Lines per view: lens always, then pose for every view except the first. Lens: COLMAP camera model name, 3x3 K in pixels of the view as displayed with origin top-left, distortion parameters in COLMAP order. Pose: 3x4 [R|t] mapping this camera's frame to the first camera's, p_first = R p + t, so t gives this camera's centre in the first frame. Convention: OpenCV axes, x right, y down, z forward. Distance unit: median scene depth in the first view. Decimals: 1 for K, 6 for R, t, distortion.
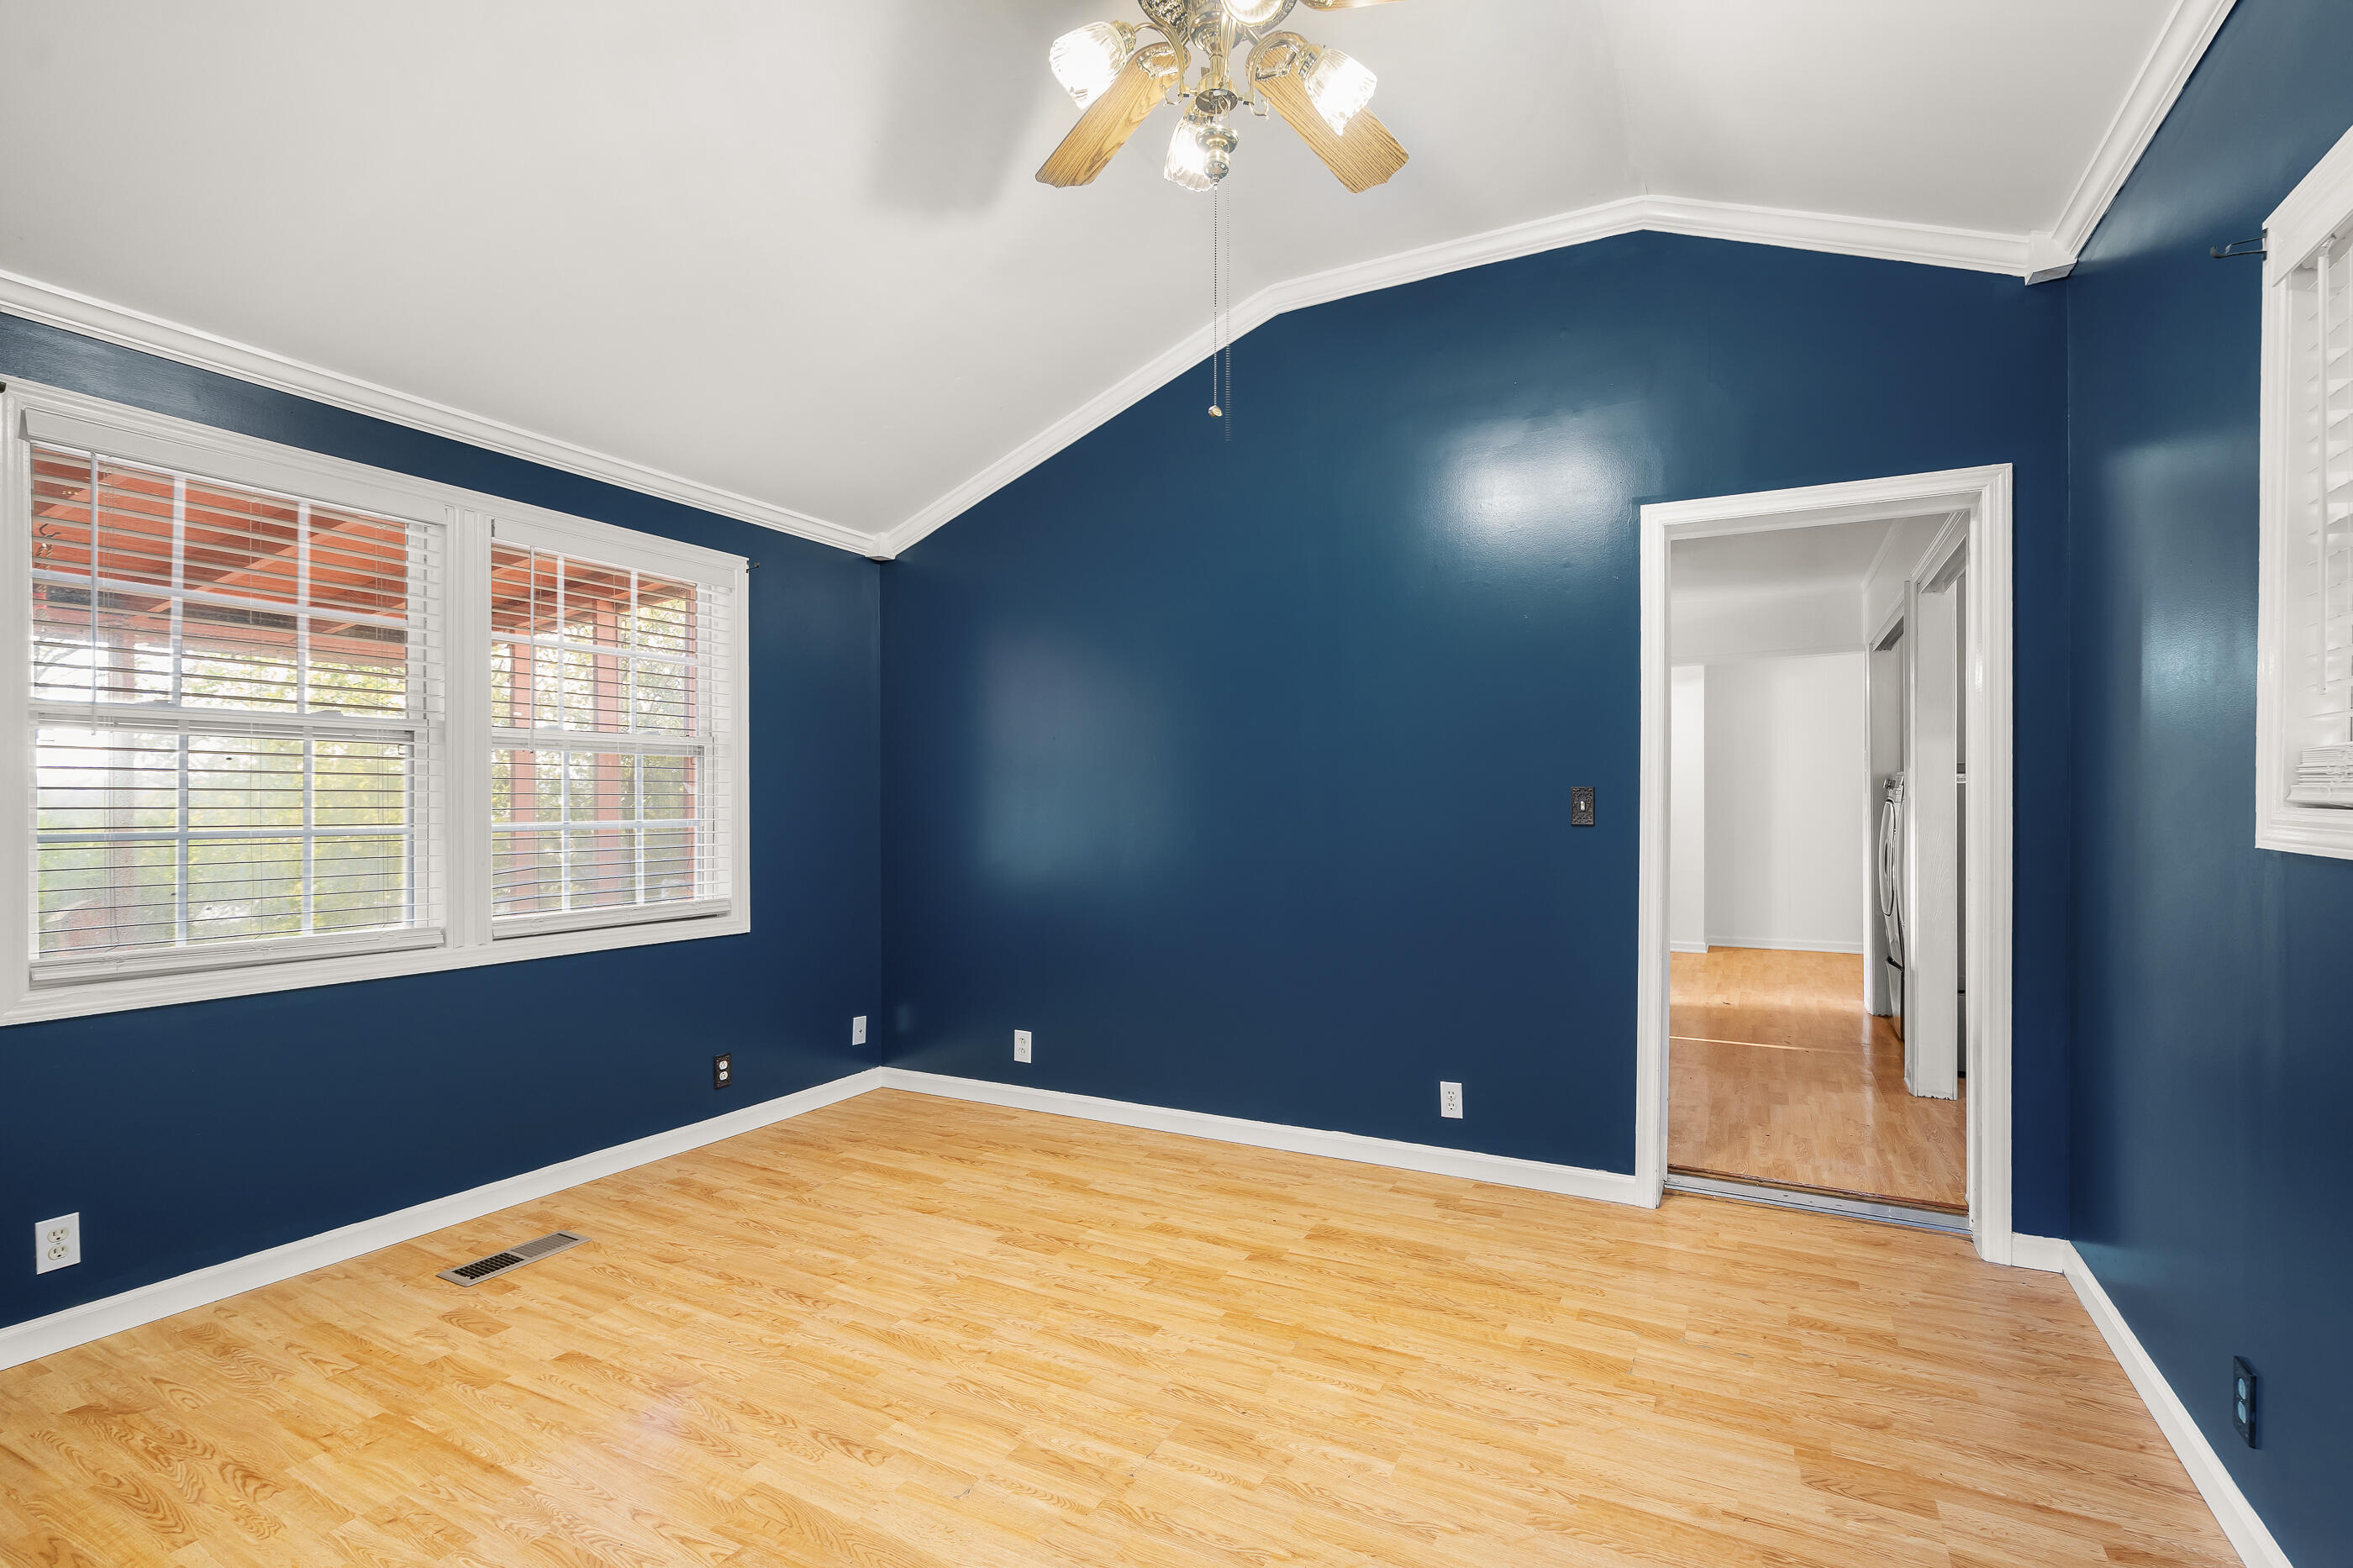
lens RADIAL K [[1082.1, 0, 1194.0], [0, 1082.1, 794.3], [0, 0, 1]] dist [-0.002986, 0.000205]
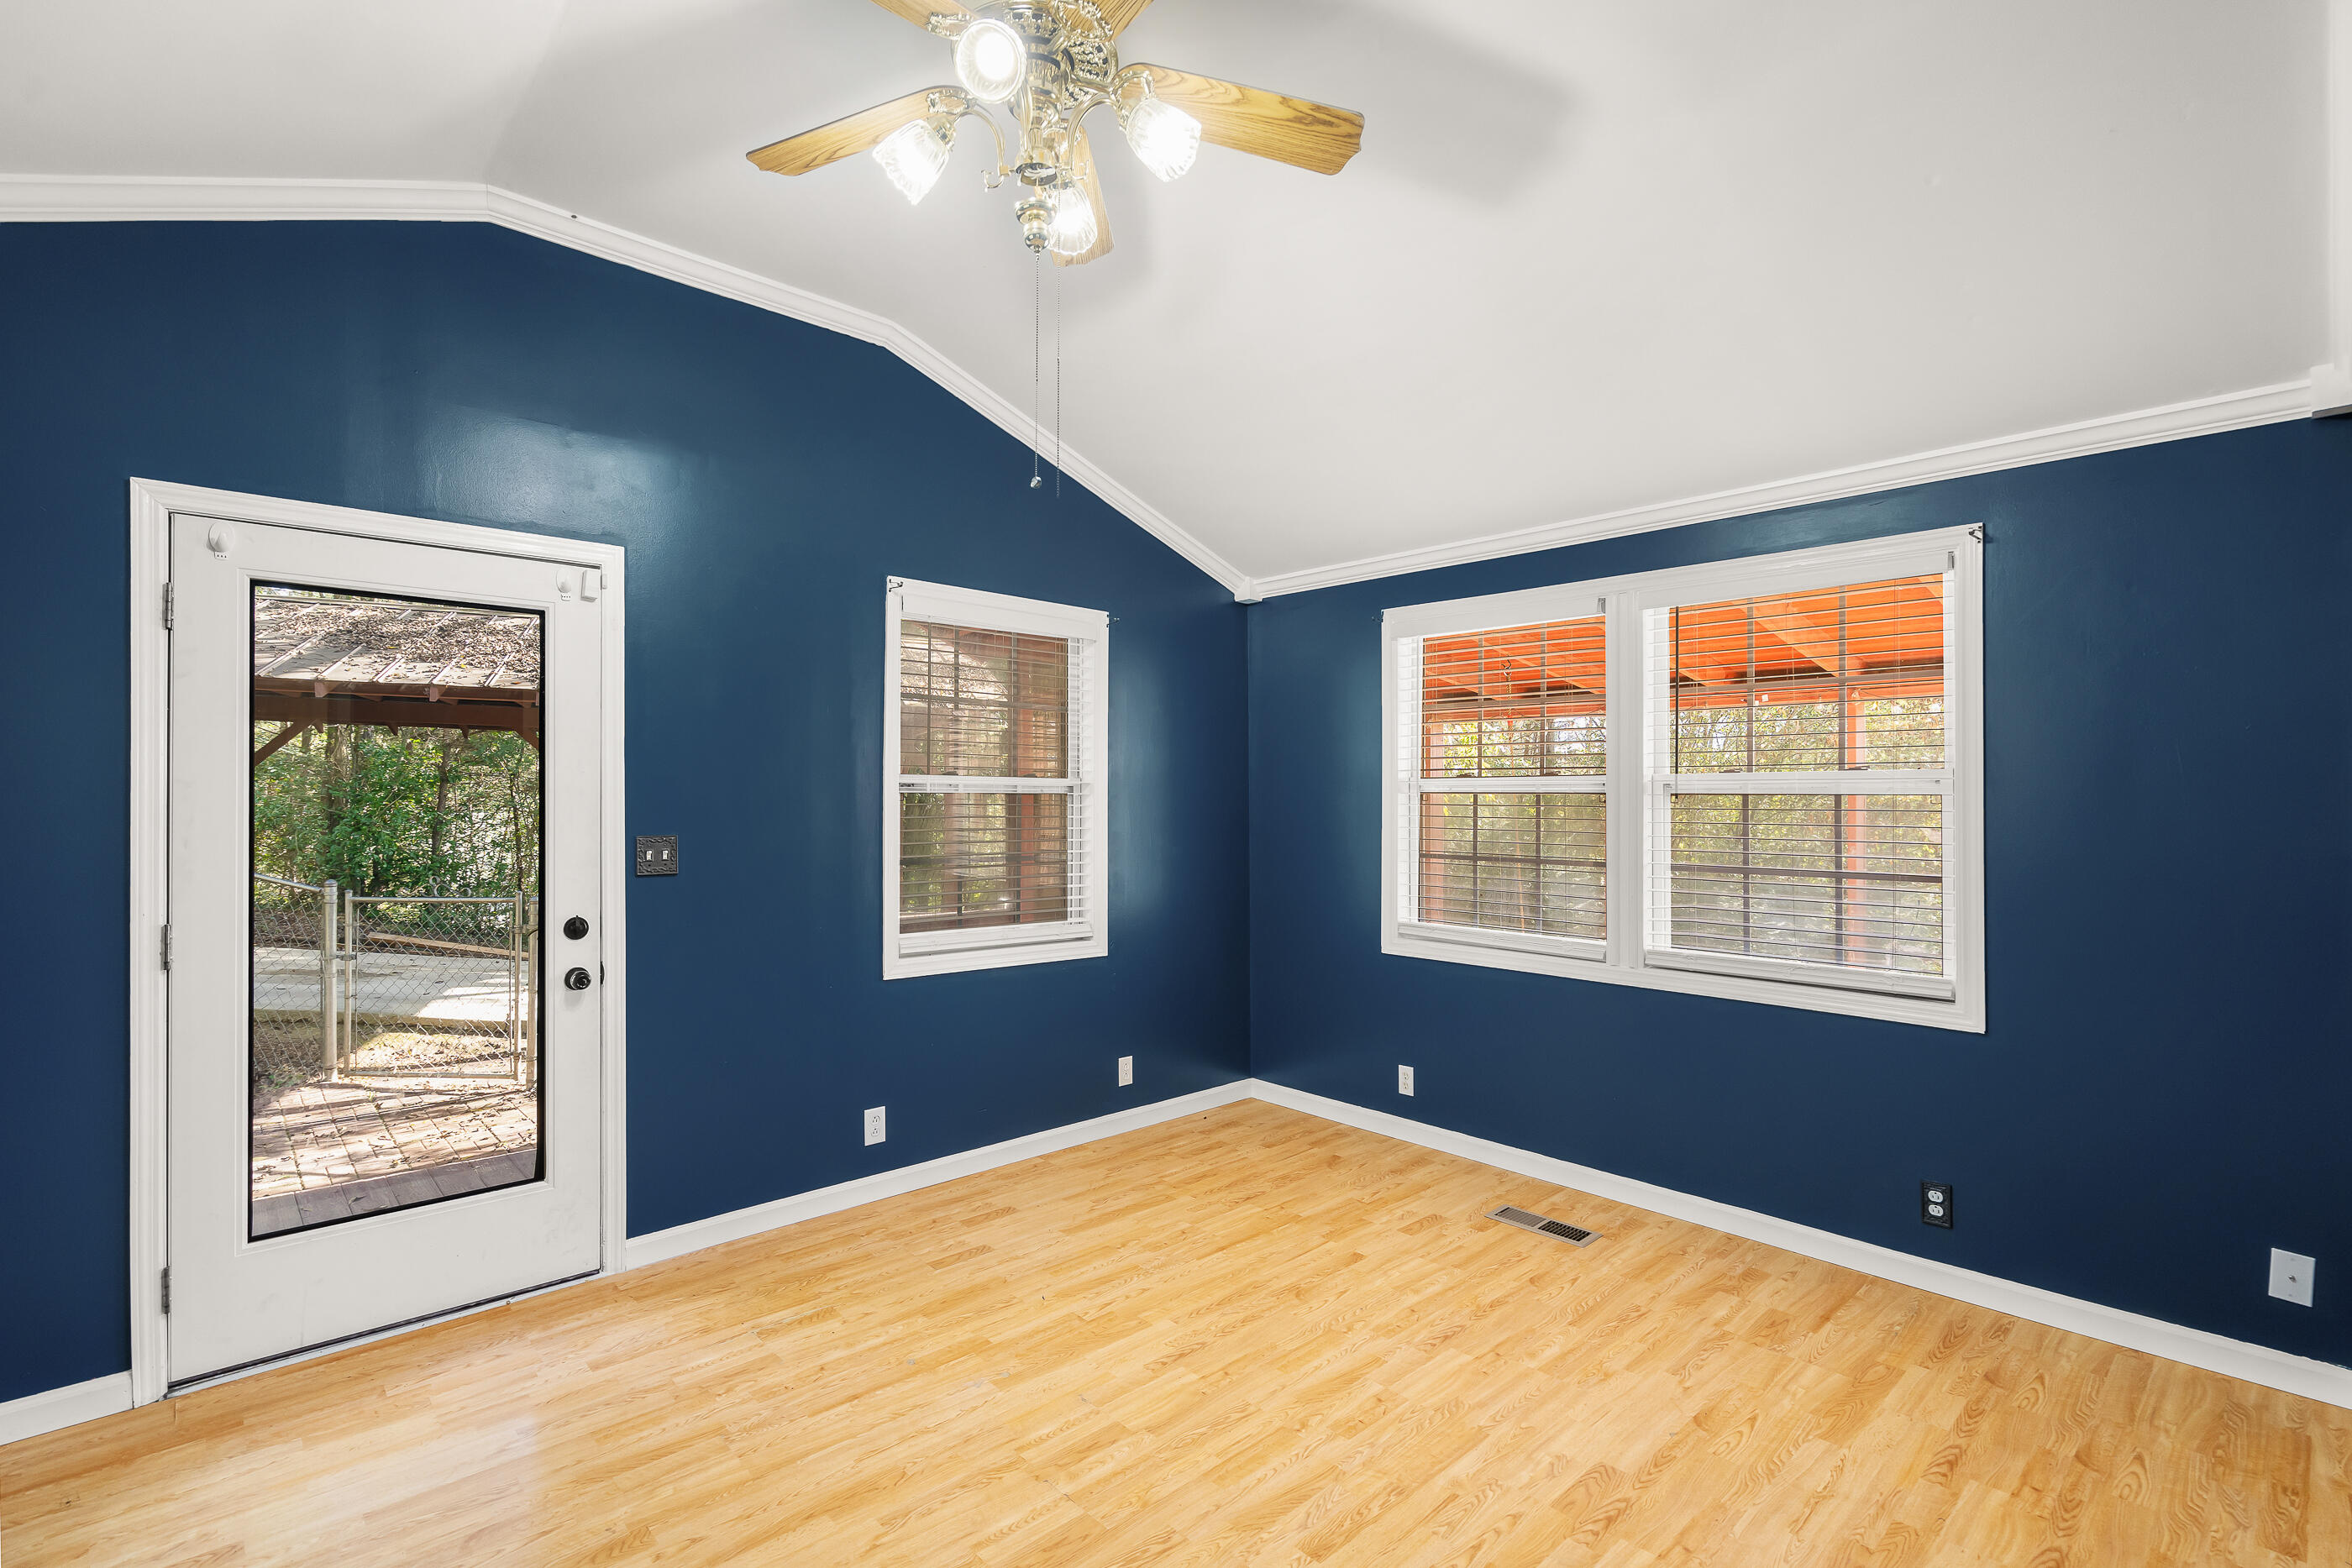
lens RADIAL K [[1081.6, 0, 1177.5], [0, 1081.6, 787.0], [0, 0, 1]] dist [-0.002986, 0.000205]
pose [[-0.336358, -0.013164, -0.941642, 0.752855], [0.000061, 0.999902, -0.014000, -0.047325], [0.941734, -0.004767, -0.336324, 1.199614]]
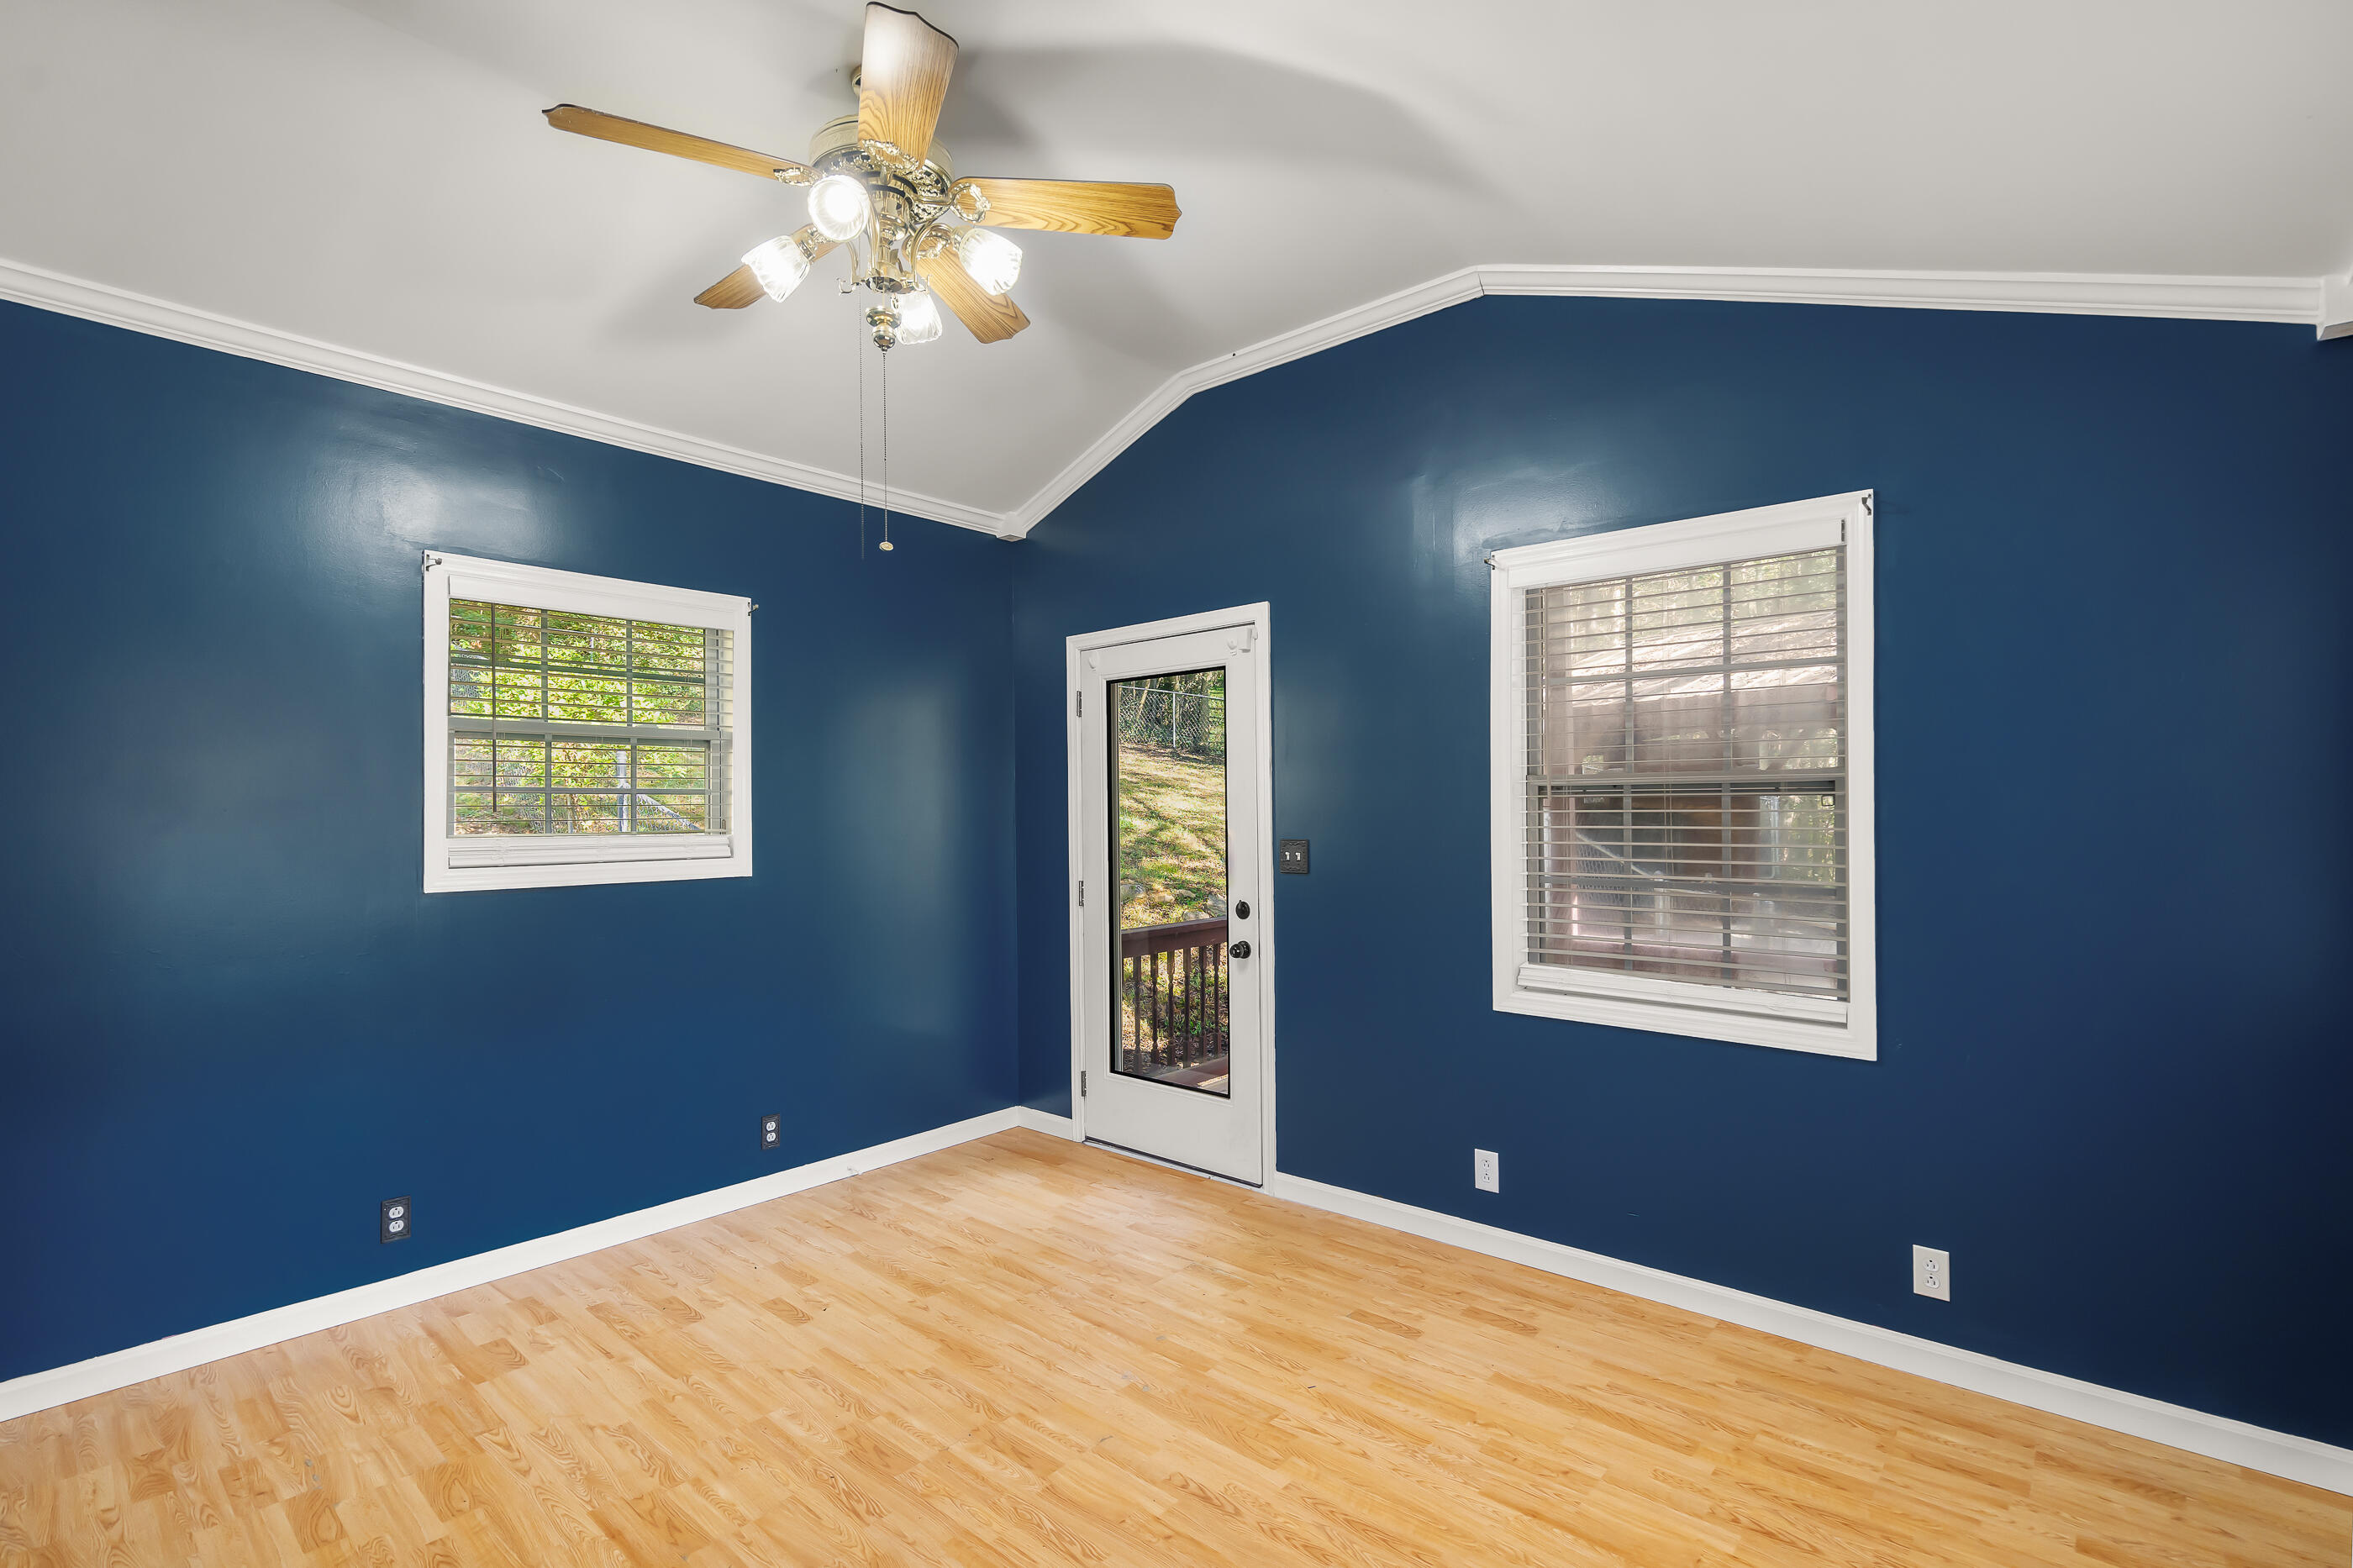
lens RADIAL K [[1082.1, 0, 1166.0], [0, 1082.1, 804.1], [0, 0, 1]] dist [-0.002986, 0.000205]
pose [[-0.966269, 0.013901, 0.257158, -0.469791], [0.012493, 0.999897, -0.007110, -0.047793], [-0.257230, -0.003657, -0.966343, 1.687067]]
